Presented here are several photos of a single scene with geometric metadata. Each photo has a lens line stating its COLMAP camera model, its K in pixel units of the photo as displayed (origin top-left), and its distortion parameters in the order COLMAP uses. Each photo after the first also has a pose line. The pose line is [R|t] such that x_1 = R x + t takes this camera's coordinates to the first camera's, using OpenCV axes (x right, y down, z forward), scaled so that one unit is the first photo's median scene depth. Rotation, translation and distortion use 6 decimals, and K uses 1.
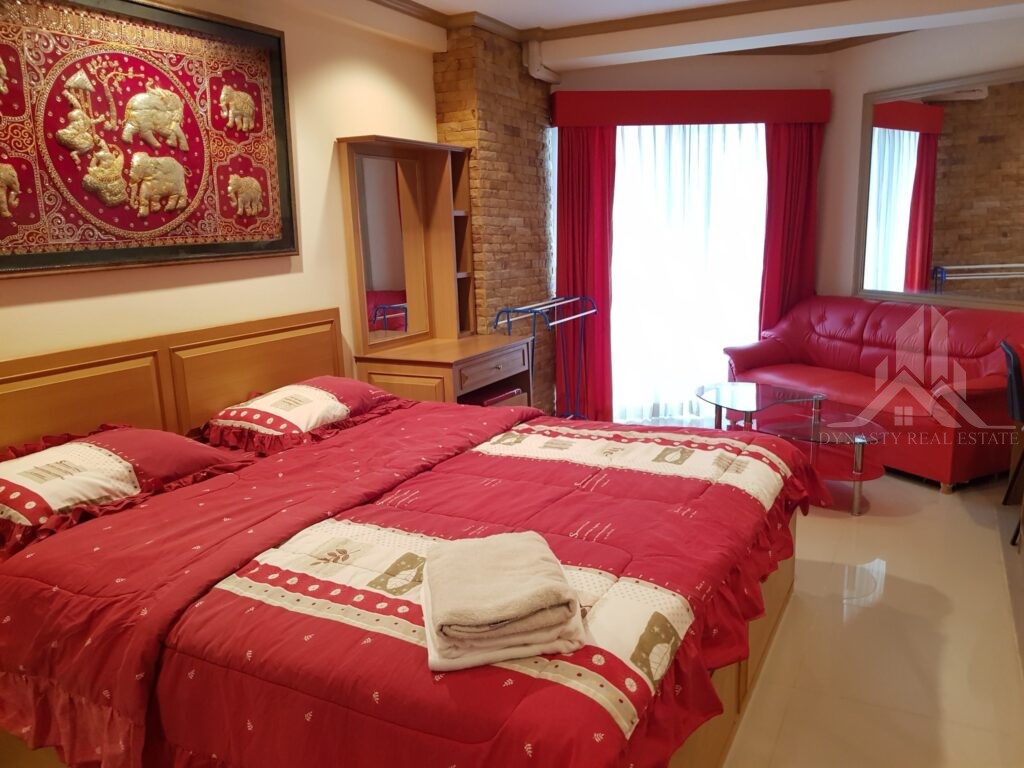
lens RADIAL K [[802.5, 0, 529.9], [0, 802.5, 400.1], [0, 0, 1]] dist [0.077455, -0.130474]
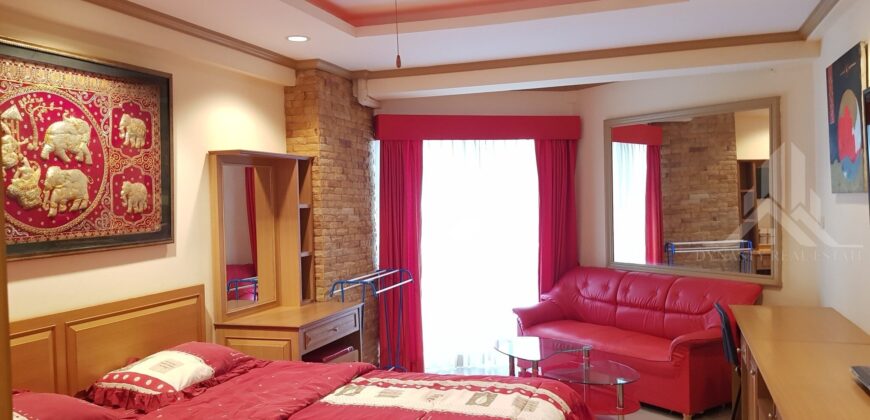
lens RADIAL K [[685.2, 0, 437.1], [0, 685.2, 217.9], [0, 0, 1]] dist [0.095887, -0.165652]
pose [[0.991286, -0.000921, 0.131727, -0.030093], [0.025747, 0.982044, -0.186888, -0.009480], [-0.129190, 0.188651, 0.973509, -0.096413]]
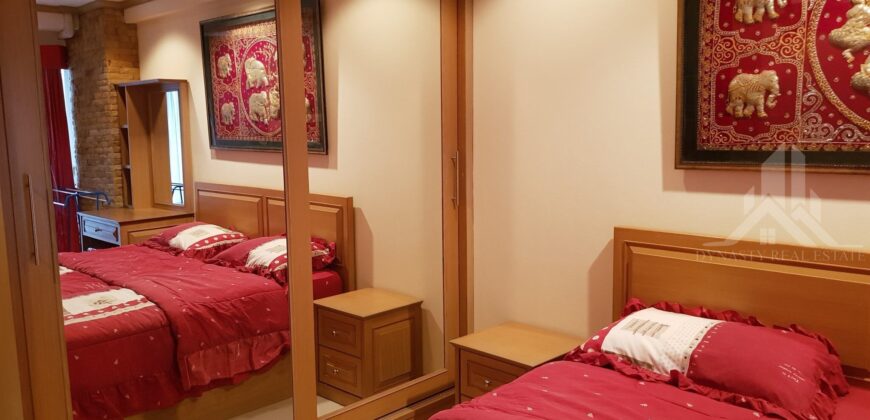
lens RADIAL K [[685.2, 0, 437.1], [0, 685.2, 217.9], [0, 0, 1]] dist [0.095887, -0.165652]
pose [[-0.311117, 0.161480, -0.936552, 0.322789], [-0.176782, 0.958427, 0.223977, -0.174961], [0.933785, 0.235249, -0.269636, 0.667553]]
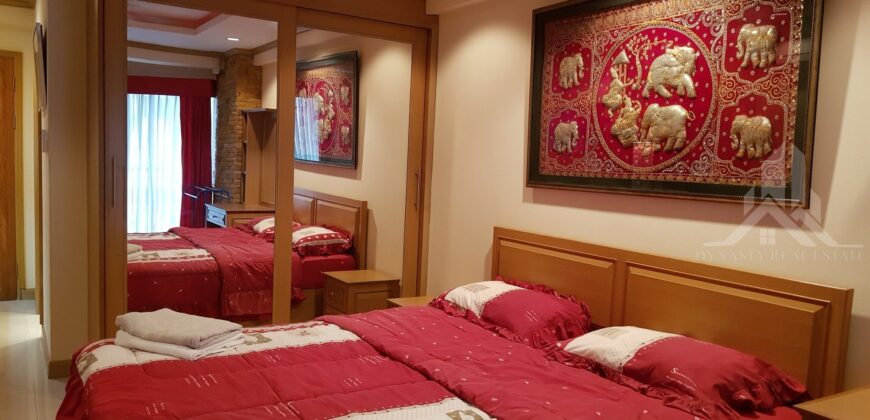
lens RADIAL K [[663.4, 0, 437.5], [0, 663.4, 227.7], [0, 0, 1]] dist [0.079993, -0.165886]
pose [[-0.518724, 0.090481, -0.850140, 0.498569], [-0.215520, 0.948431, 0.232445, -0.259268], [0.827331, 0.303797, -0.472473, 1.119567]]
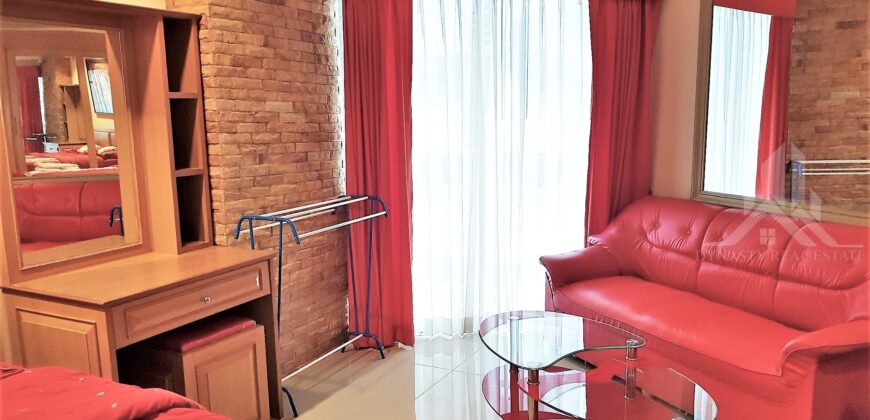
lens RADIAL K [[683.5, 0, 448.4], [0, 683.5, 222.3], [0, 0, 1]] dist [0.091533, -0.174446]
pose [[0.999905, 0.013185, -0.004071, 0.238209], [-0.013366, 0.998753, -0.048096, -0.106677], [0.003431, 0.048146, 0.998834, 0.449719]]
